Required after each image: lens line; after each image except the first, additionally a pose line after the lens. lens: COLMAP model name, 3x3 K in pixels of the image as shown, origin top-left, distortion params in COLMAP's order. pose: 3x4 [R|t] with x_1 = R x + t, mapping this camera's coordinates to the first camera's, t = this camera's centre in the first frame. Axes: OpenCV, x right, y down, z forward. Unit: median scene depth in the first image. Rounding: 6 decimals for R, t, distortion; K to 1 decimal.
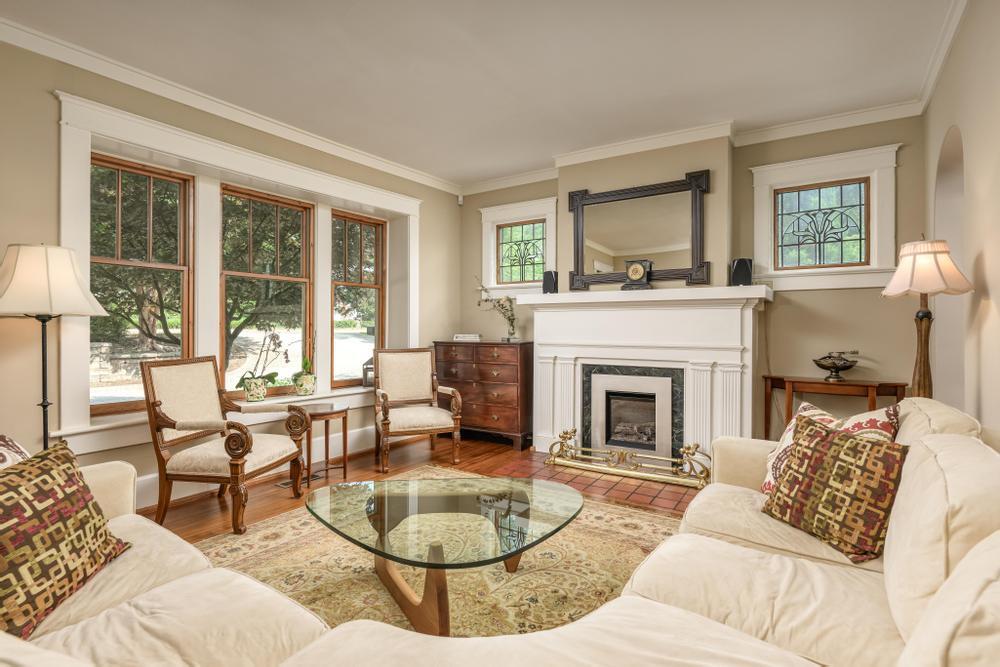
lens RADIAL K [[493.9, 0, 500.0], [0, 493.9, 333.5], [0, 0, 1]] dist [0.000329, 0.000418]
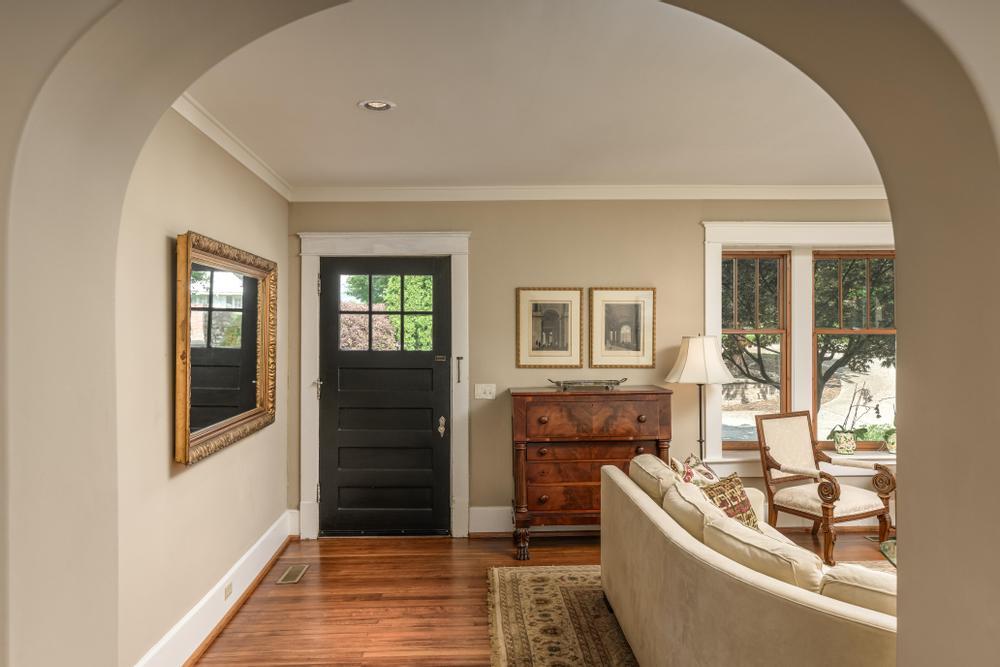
lens RADIAL K [[651.8, 0, 500.0], [0, 651.8, 333.5], [0, 0, 1]] dist [0.001907, -0.000240]
pose [[0.575083, -0.011668, -0.818012, 0.268683], [-0.003807, 0.999849, -0.016939, -0.112040], [0.818086, 0.012856, 0.574952, -0.491161]]
